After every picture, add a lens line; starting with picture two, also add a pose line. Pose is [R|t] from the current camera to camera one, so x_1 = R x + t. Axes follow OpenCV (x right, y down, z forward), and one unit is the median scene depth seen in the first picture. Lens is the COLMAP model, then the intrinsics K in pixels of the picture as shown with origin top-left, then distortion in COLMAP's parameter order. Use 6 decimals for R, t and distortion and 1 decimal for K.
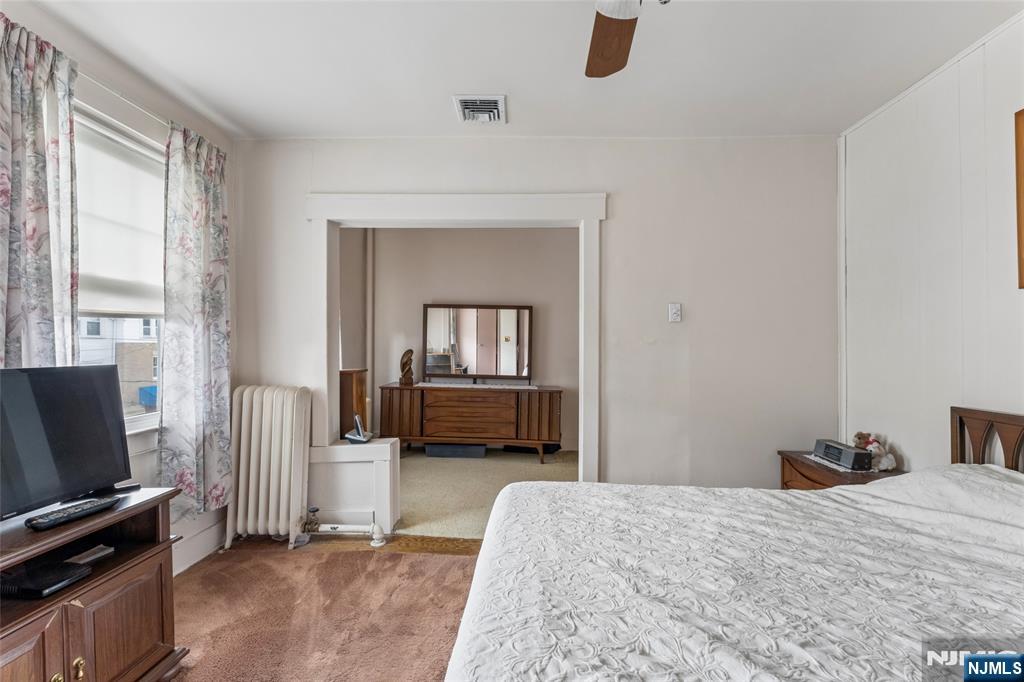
lens RADIAL K [[408.0, 0, 512.5], [0, 408.0, 346.1], [0, 0, 1]] dist [0.000115, 0.000027]
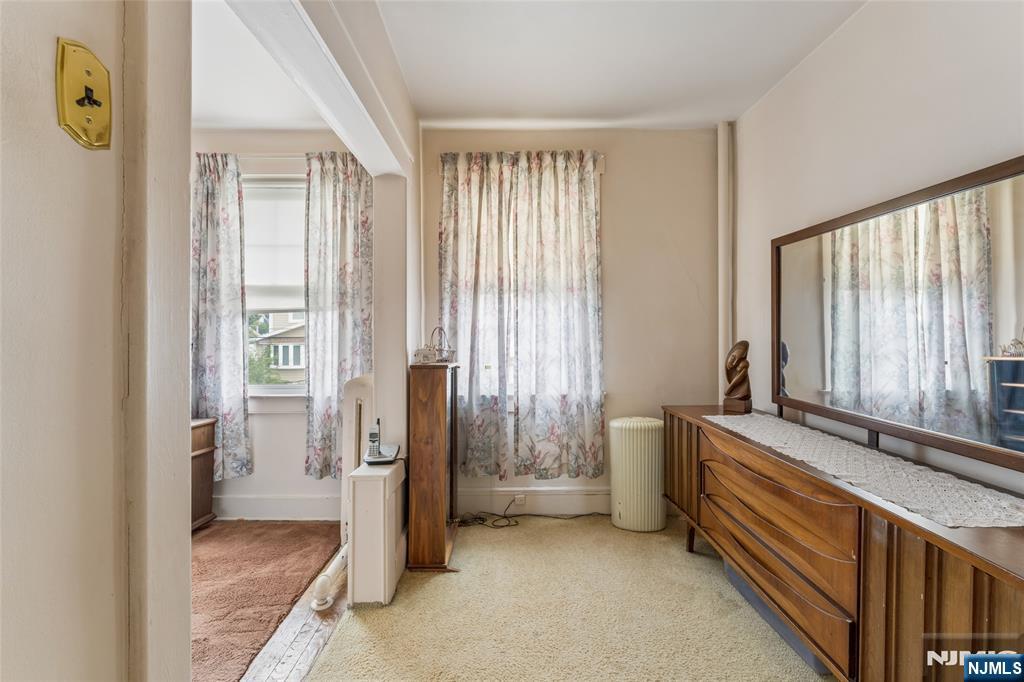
lens RADIAL K [[462.7, 0, 510.0], [0, 462.7, 333.2], [0, 0, 1]] dist [-0.000508, -0.000017]
pose [[0.045667, -0.000509, -0.998957, 0.616928], [-0.004483, 0.999990, -0.000714, 0.001525], [0.998947, 0.004511, 0.045664, 1.570338]]
